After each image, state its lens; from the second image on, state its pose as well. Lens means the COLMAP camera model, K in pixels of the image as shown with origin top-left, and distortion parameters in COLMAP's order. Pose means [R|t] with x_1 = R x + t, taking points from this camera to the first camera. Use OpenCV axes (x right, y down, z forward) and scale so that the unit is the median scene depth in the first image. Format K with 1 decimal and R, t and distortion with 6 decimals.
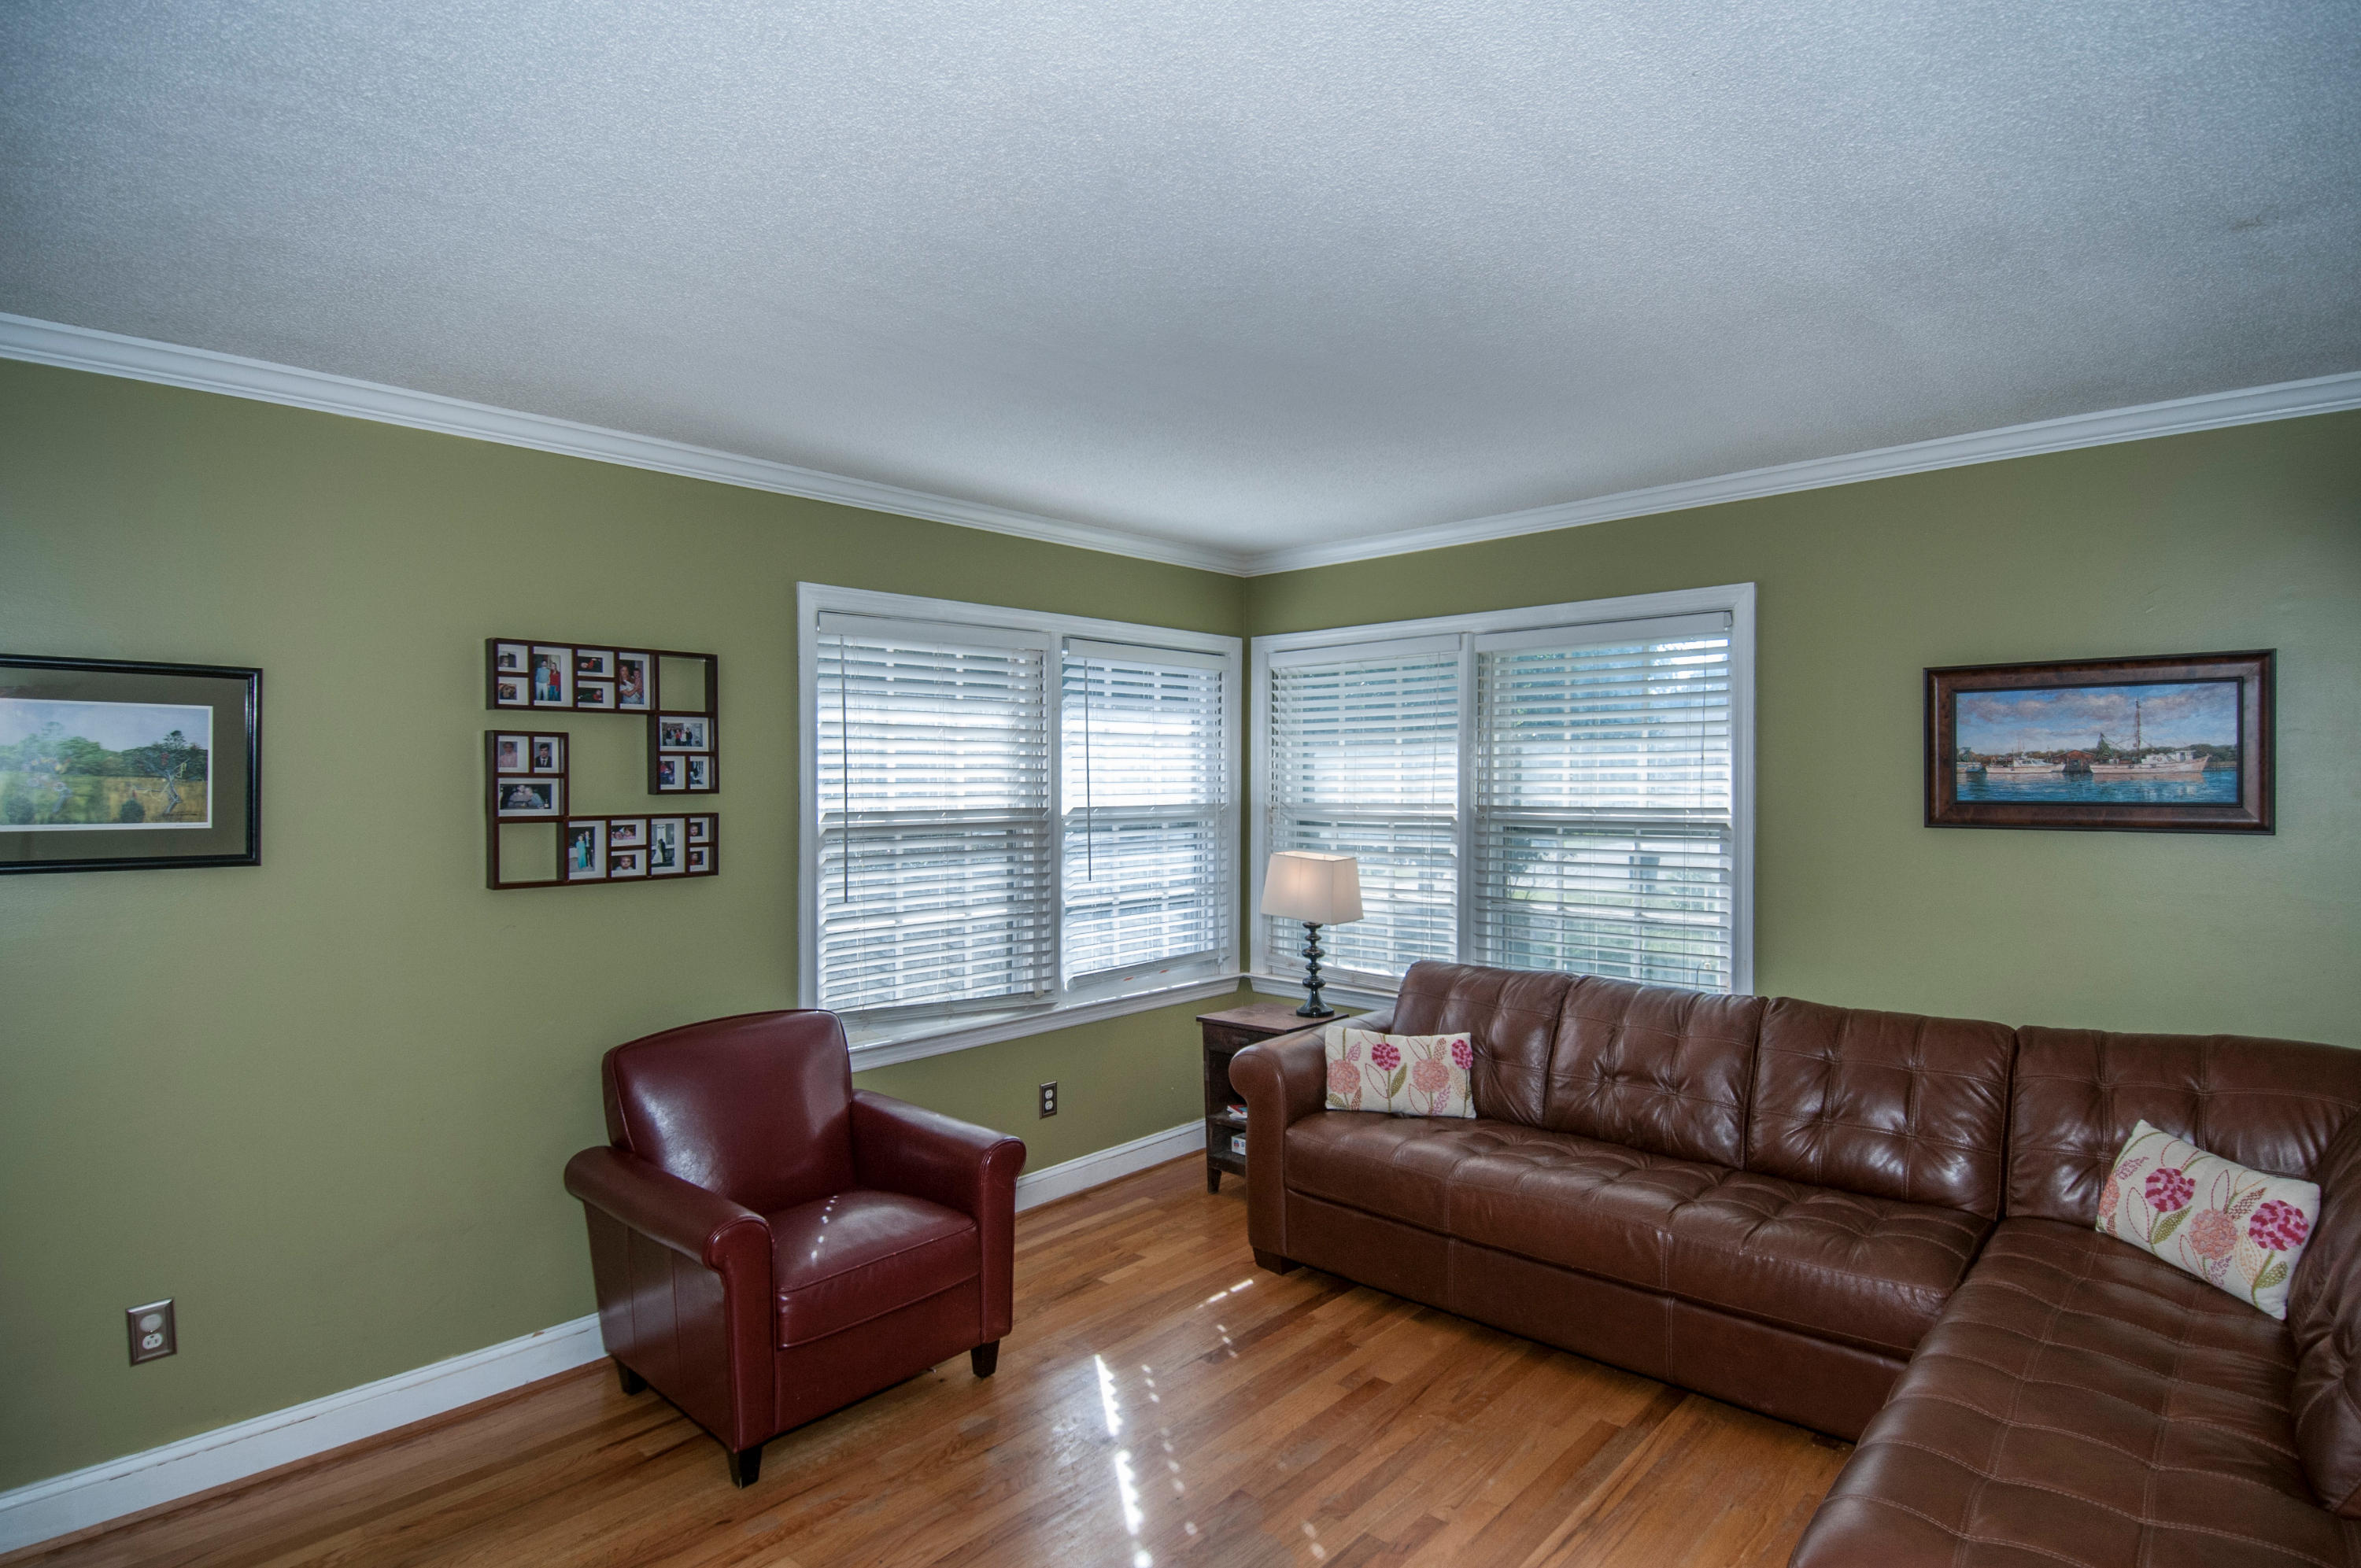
lens RADIAL K [[1221.8, 0, 1201.6], [0, 1221.8, 778.1], [0, 0, 1]] dist [0.013548, -0.008372]
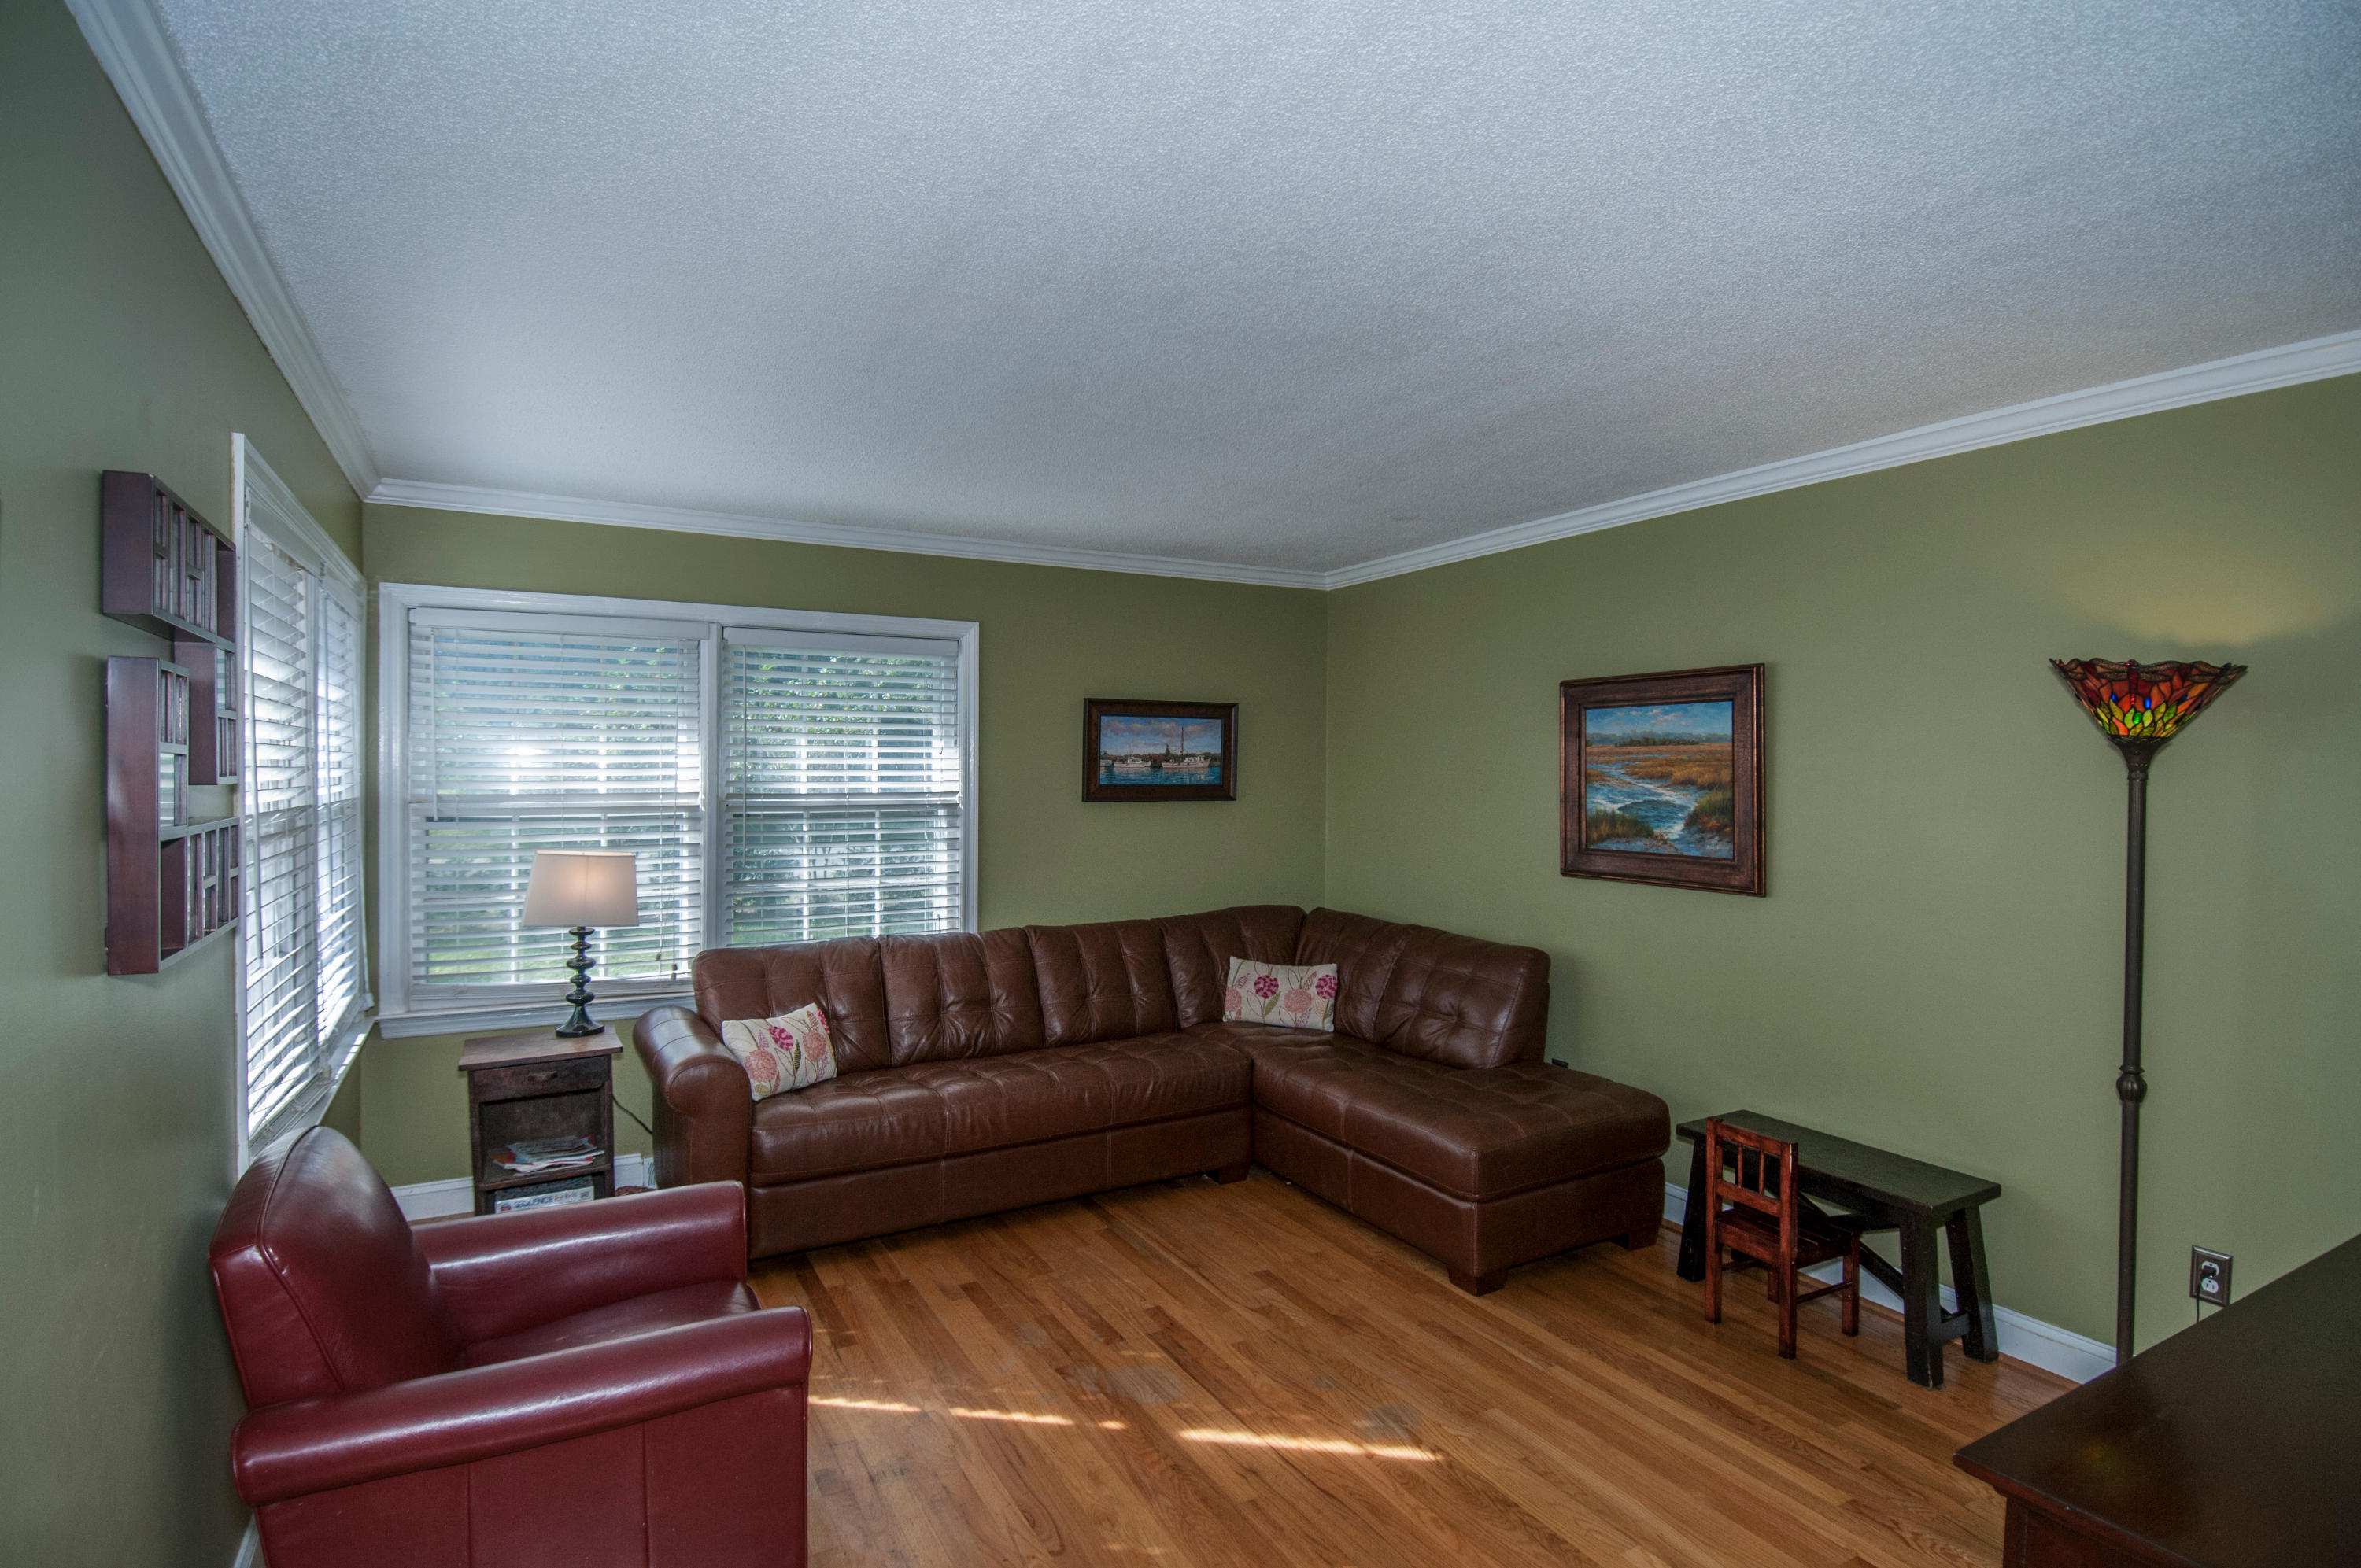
lens RADIAL K [[1221.8, 0, 1239.8], [0, 1221.8, 790.1], [0, 0, 1]] dist [0.013548, -0.008372]
pose [[0.292254, -0.015245, 0.956219, -0.838060], [-0.010155, 0.999767, 0.019043, -0.006143], [-0.956287, -0.015276, 0.292031, 0.389508]]
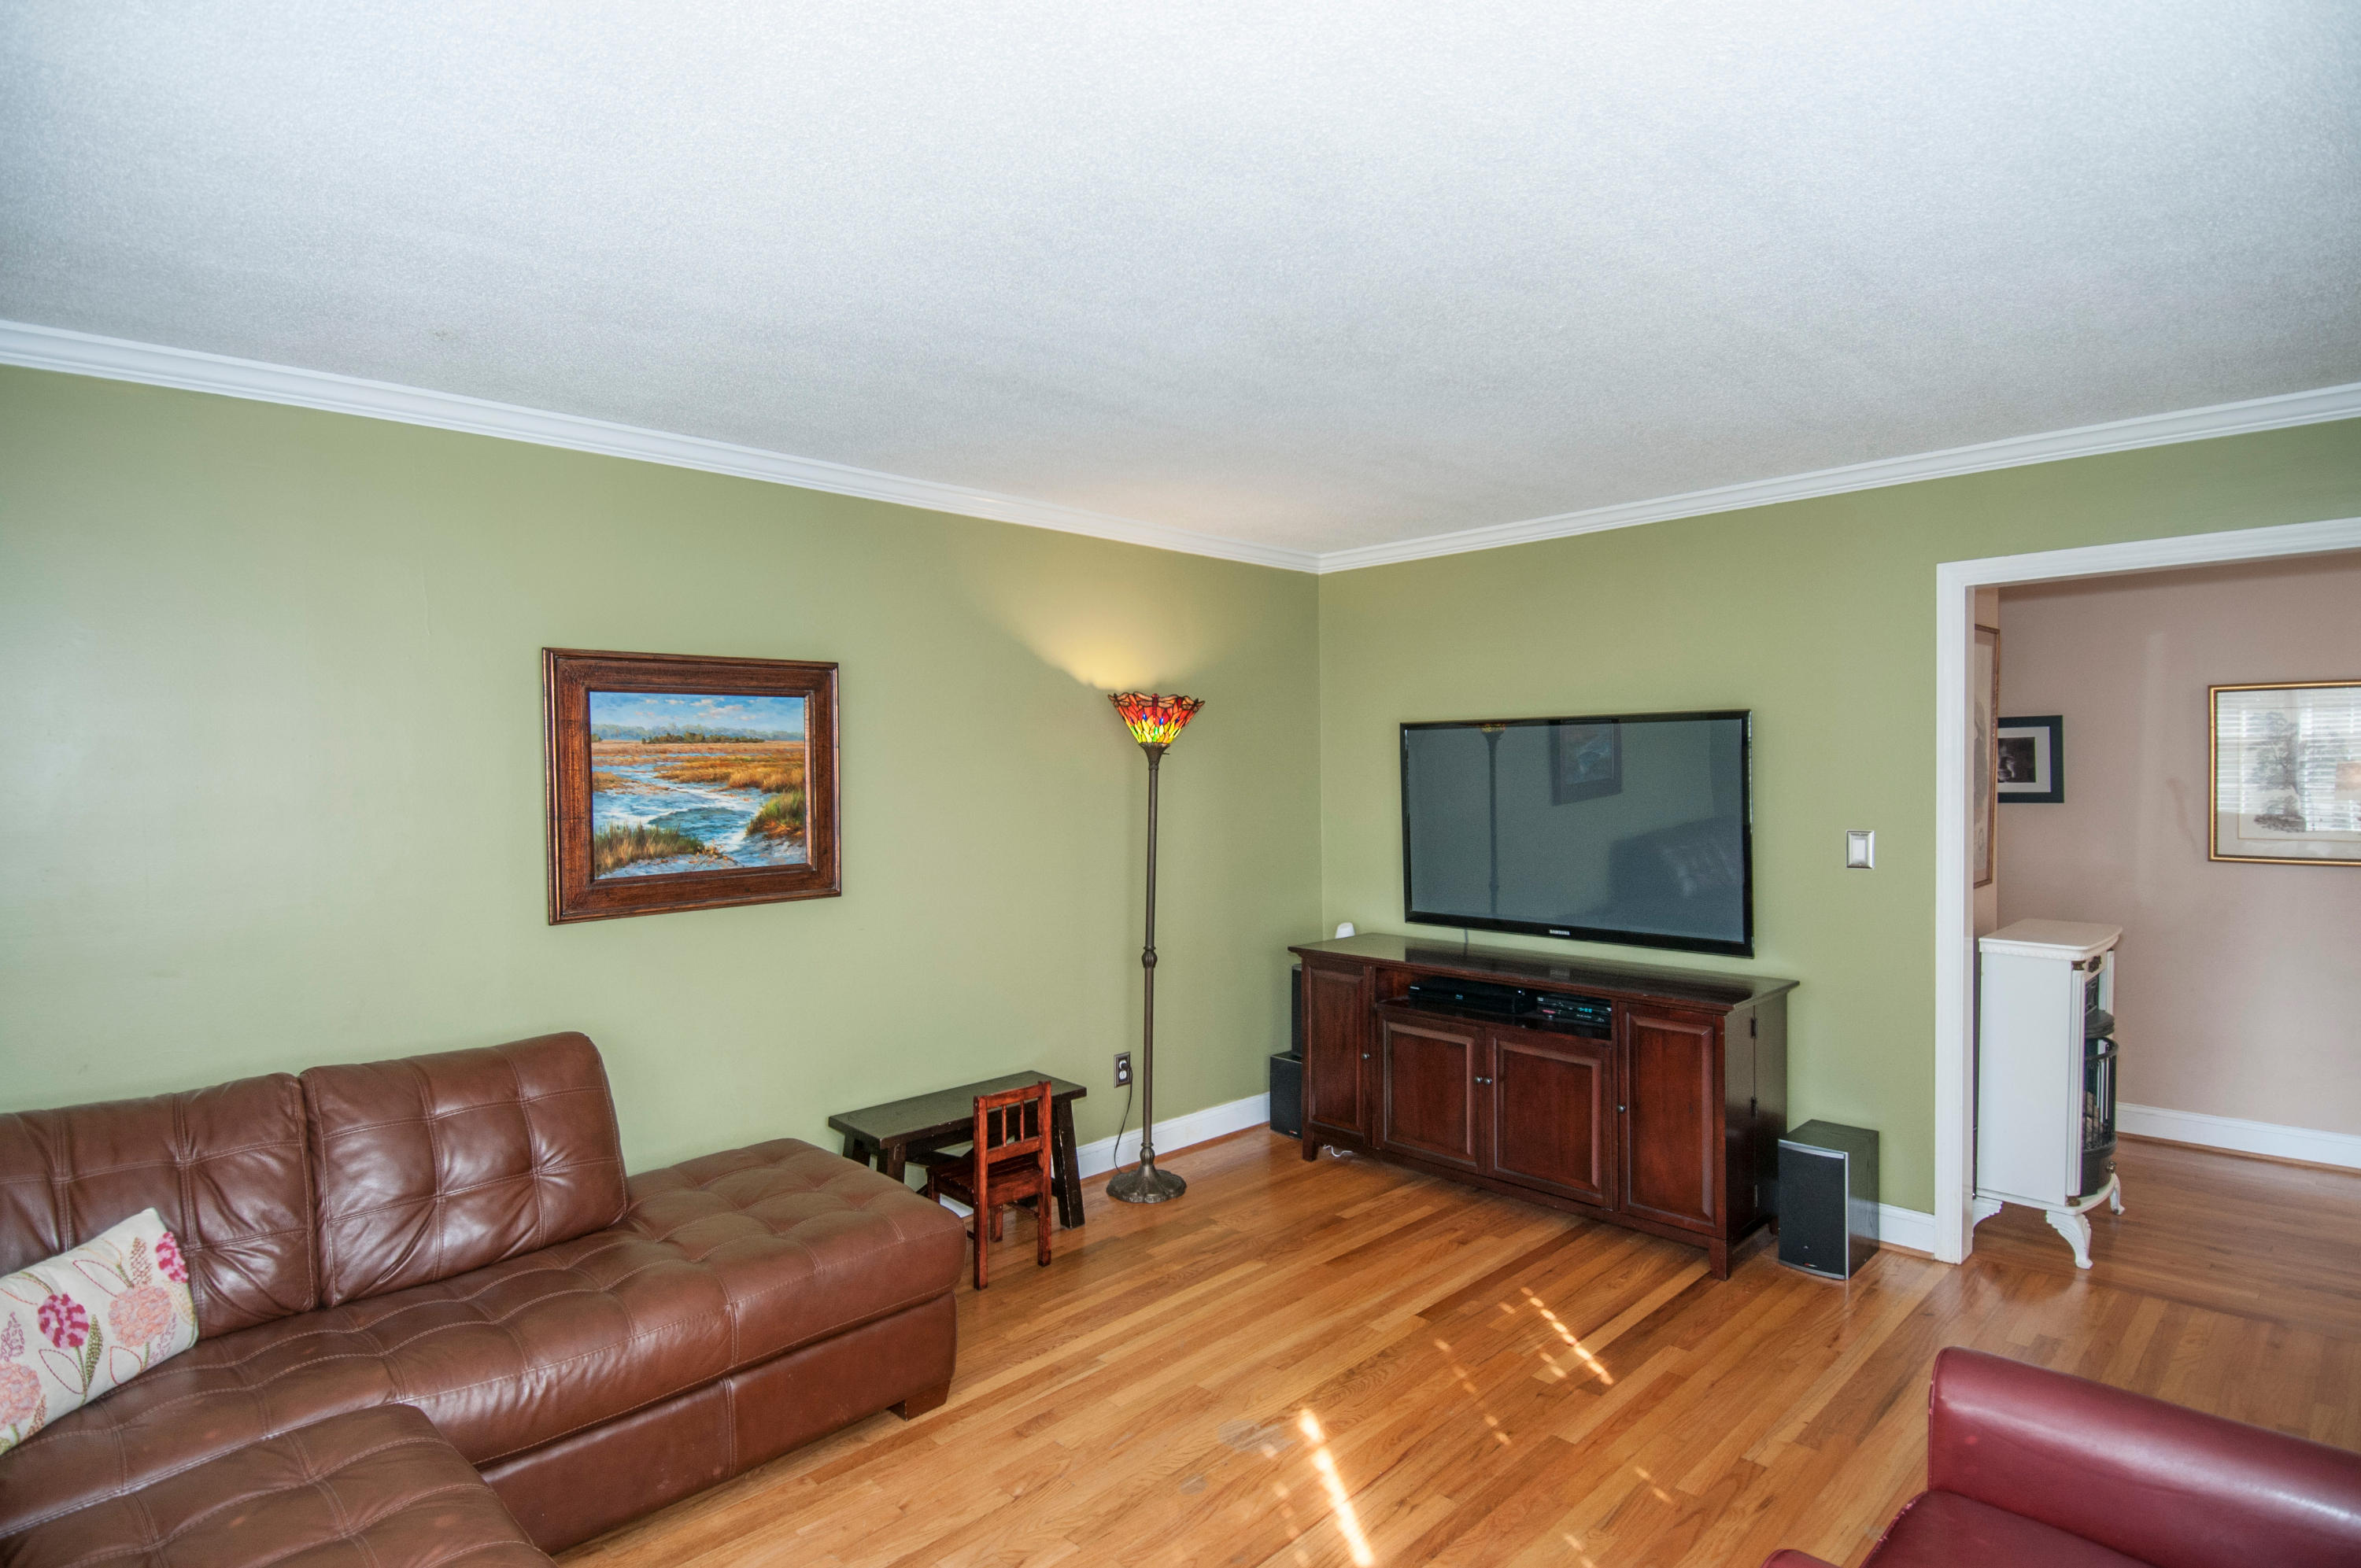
lens RADIAL K [[1221.8, 0, 1167.4], [0, 1221.8, 783.9], [0, 0, 1]] dist [0.013548, -0.008372]
pose [[-0.997968, 0.014695, 0.061994, 0.028438], [0.015442, 0.999814, 0.011587, -0.002826], [-0.061812, 0.012521, -0.998009, 1.385775]]
